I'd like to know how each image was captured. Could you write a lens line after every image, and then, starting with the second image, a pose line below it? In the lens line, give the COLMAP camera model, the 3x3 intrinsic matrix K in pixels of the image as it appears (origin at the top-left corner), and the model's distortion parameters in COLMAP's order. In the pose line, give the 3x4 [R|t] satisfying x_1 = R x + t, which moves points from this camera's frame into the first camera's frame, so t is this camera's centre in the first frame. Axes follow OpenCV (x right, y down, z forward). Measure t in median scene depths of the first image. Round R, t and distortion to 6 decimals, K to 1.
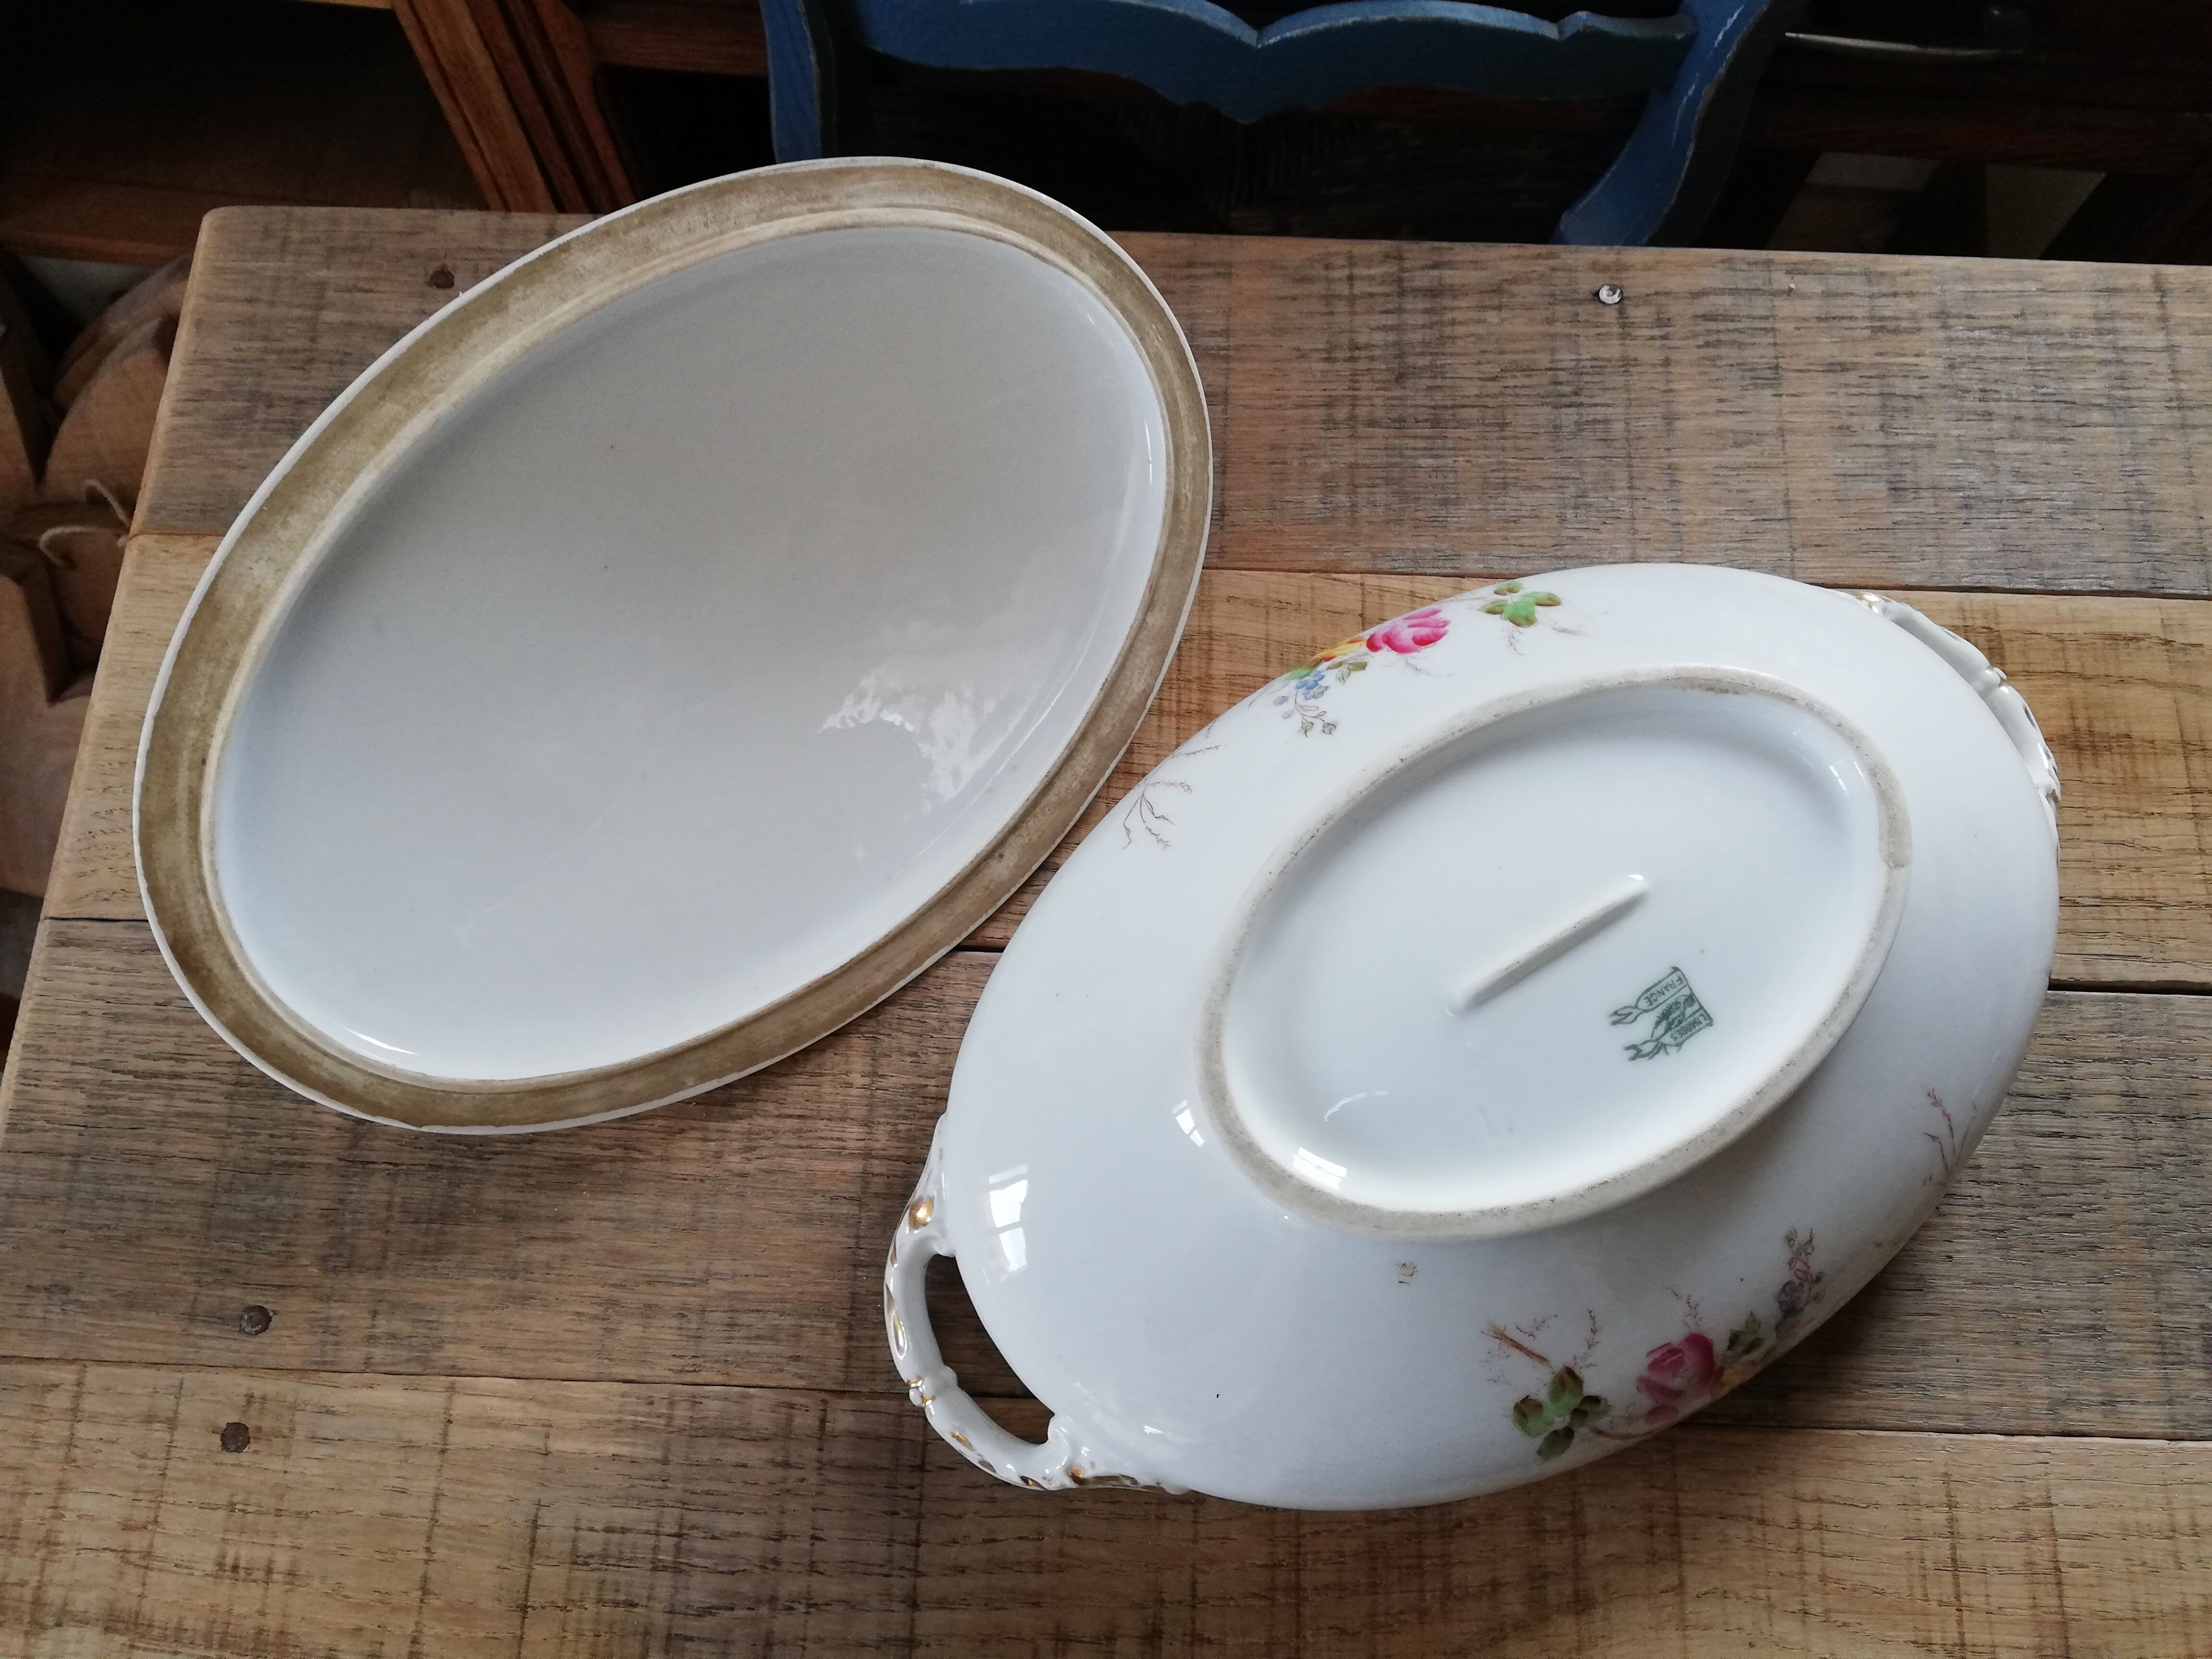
lens RADIAL K [[1655.5, 0, 1106.0], [0, 1655.5, 822.6], [0, 0, 1]] dist [0.037580, -0.061876]
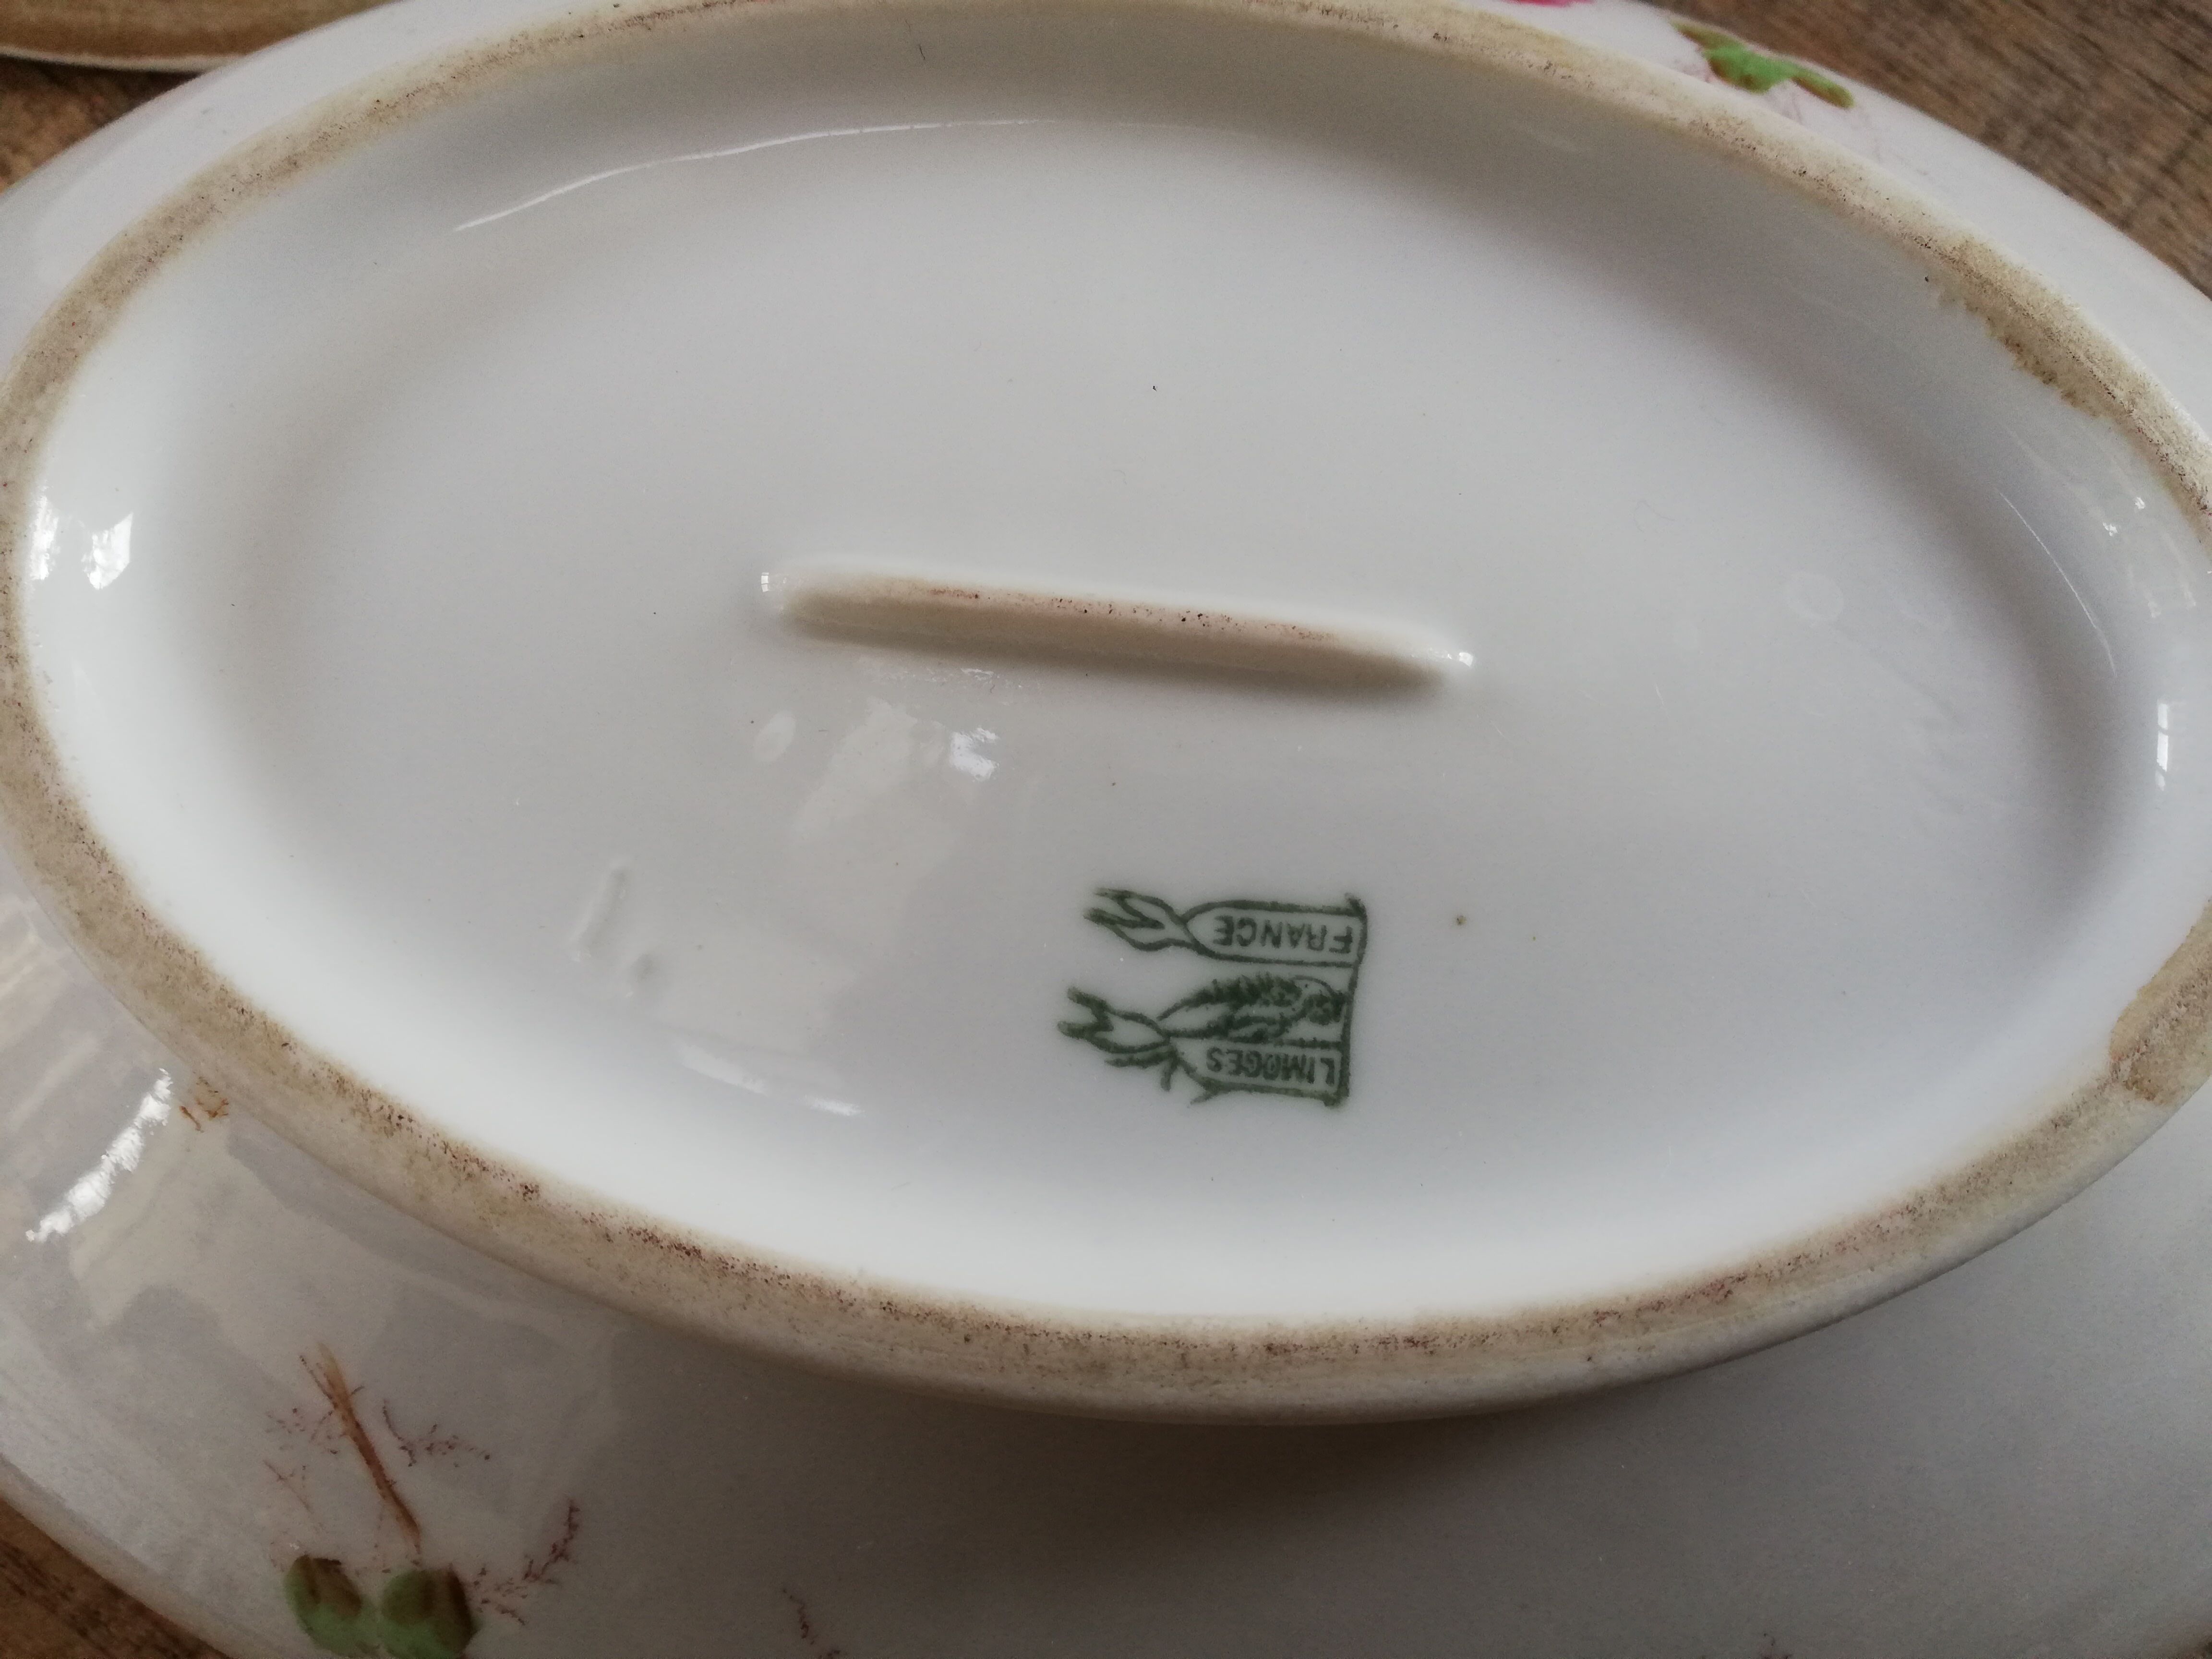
lens RADIAL K [[1728.6, 0, 1091.5], [0, 1728.6, 829.0], [0, 0, 1]] dist [-0.004308, -0.030861]
pose [[0.788838, 0.606009, -0.102407, 0.292890], [-0.589557, 0.793196, 0.152519, 0.048809], [0.173657, -0.059938, 0.982981, 0.587838]]
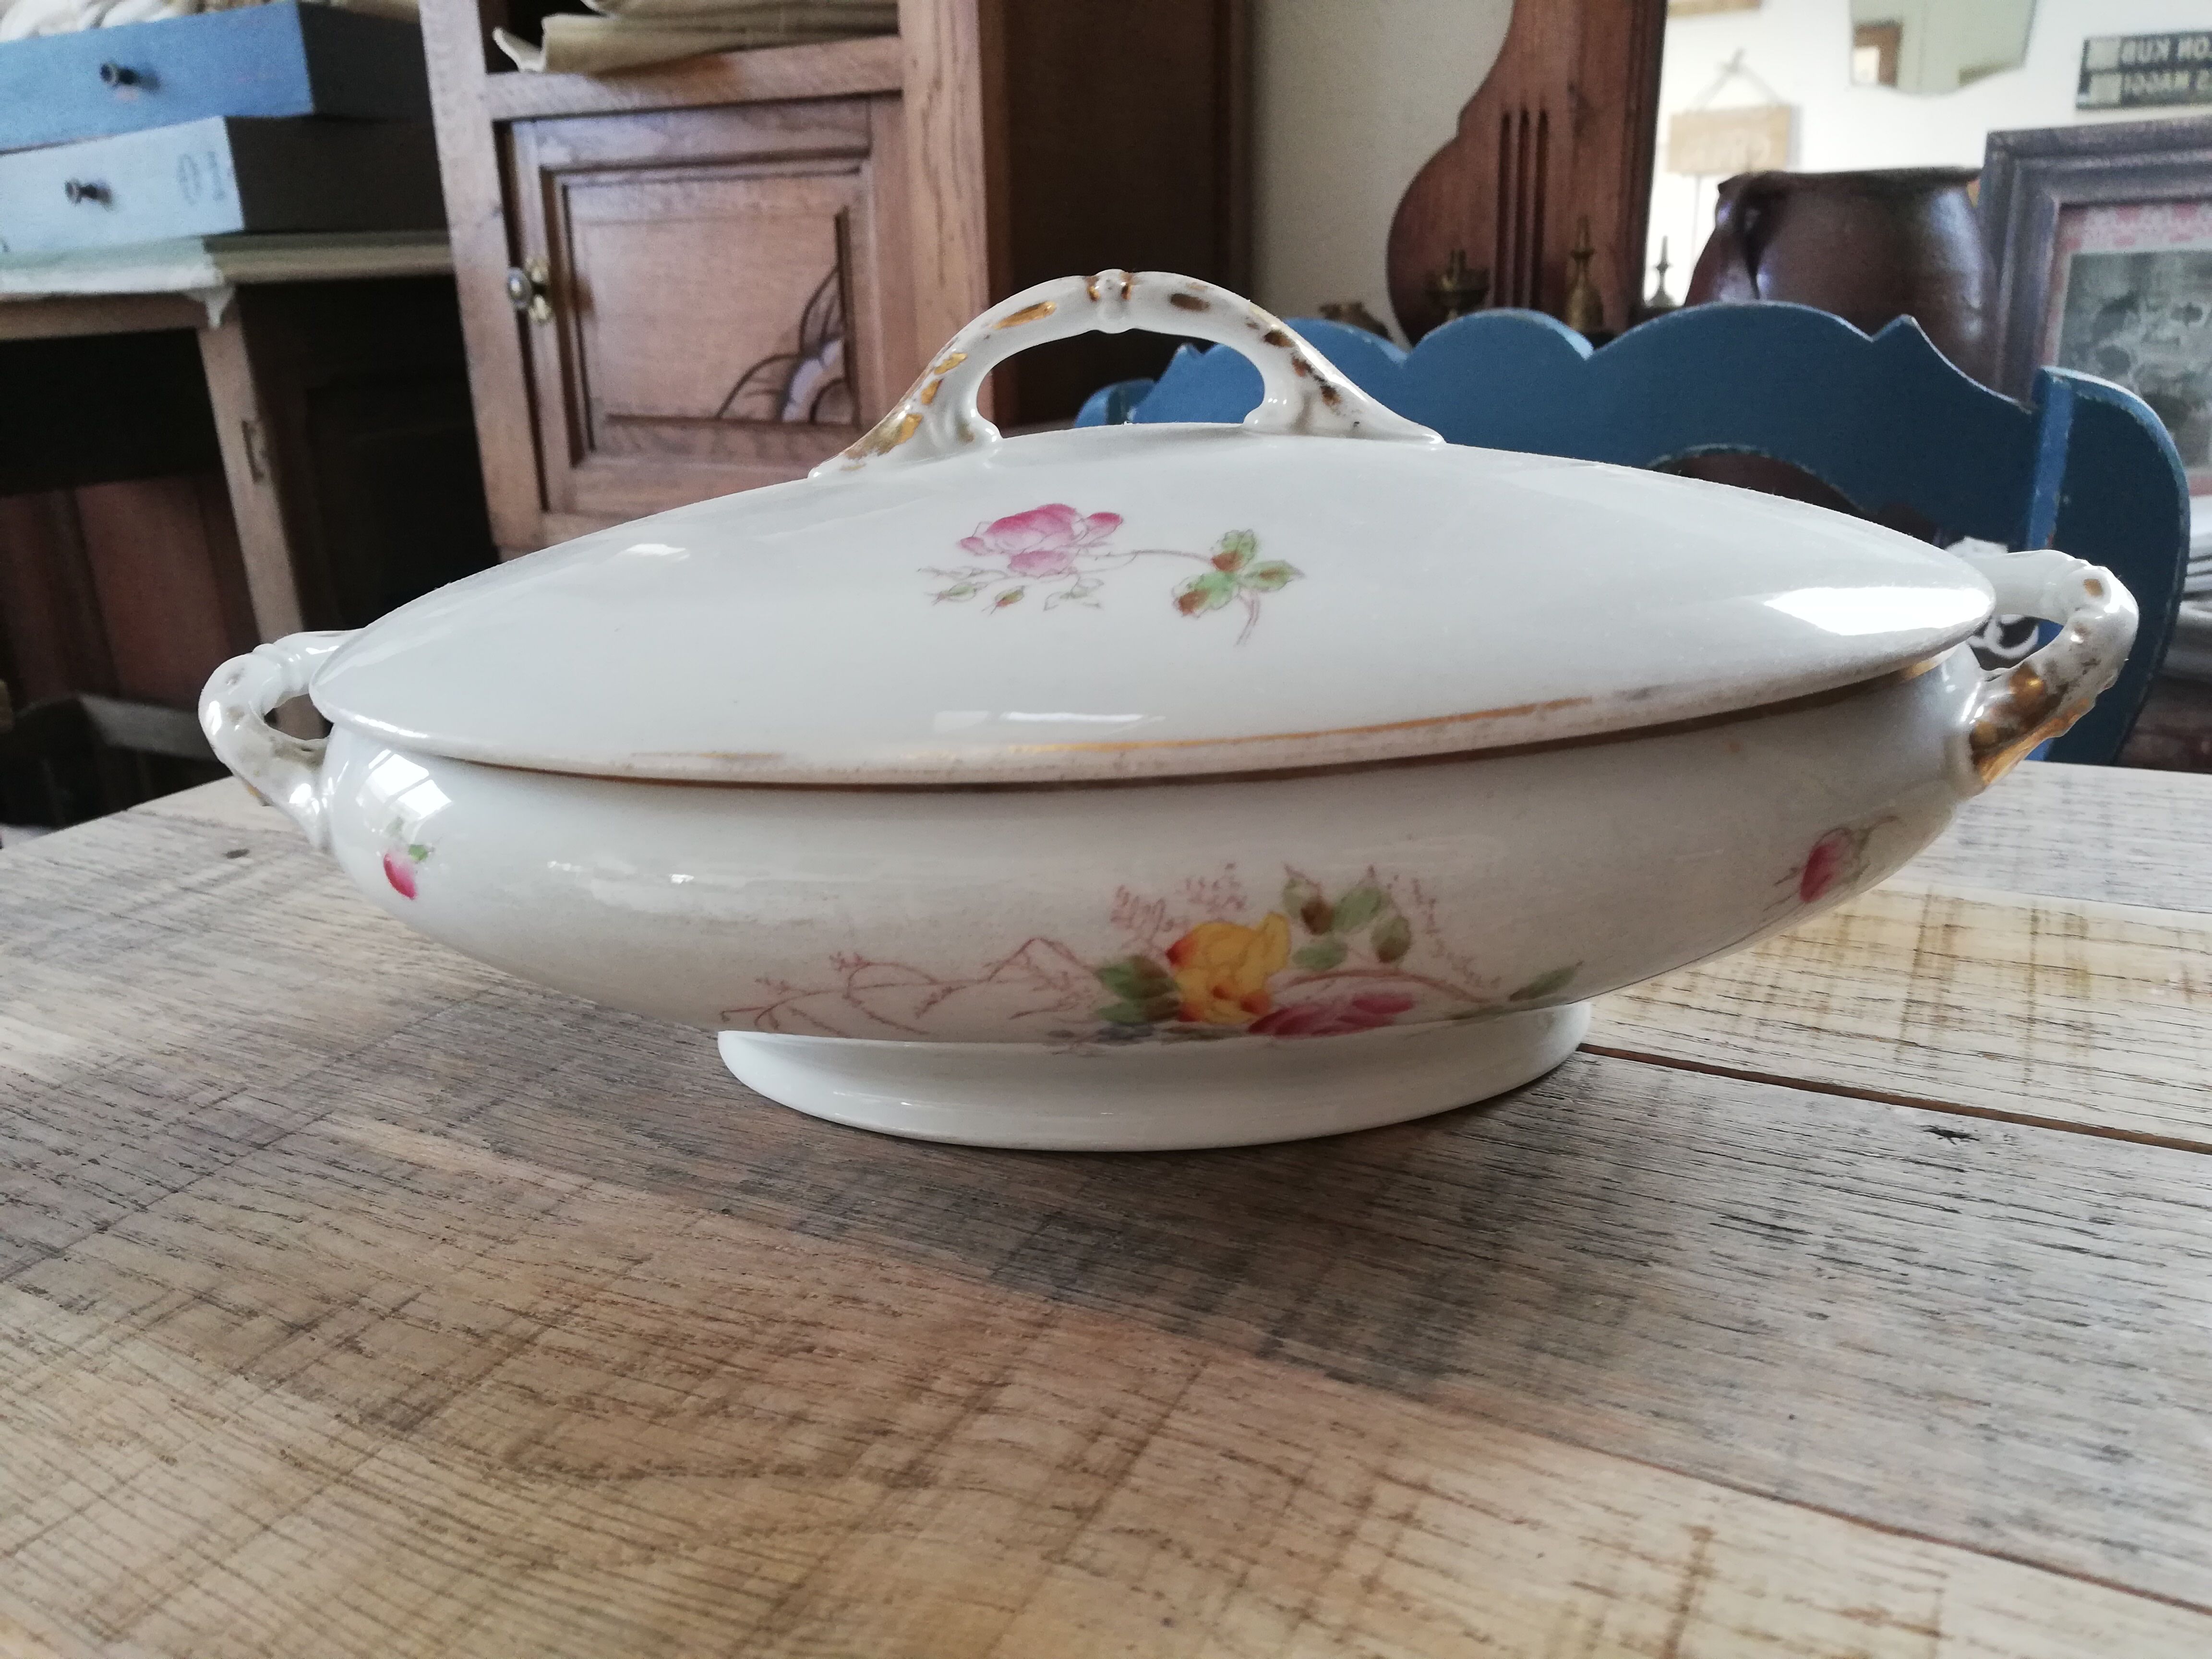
lens RADIAL K [[1665.2, 0, 1110.6], [0, 1665.2, 836.9], [0, 0, 1]] dist [0.048398, -0.078483]
pose [[0.897241, 0.095527, -0.431084, 0.545267], [-0.402764, 0.577161, -0.710399, 0.694191], [0.180943, 0.811024, 0.556327, 0.542917]]
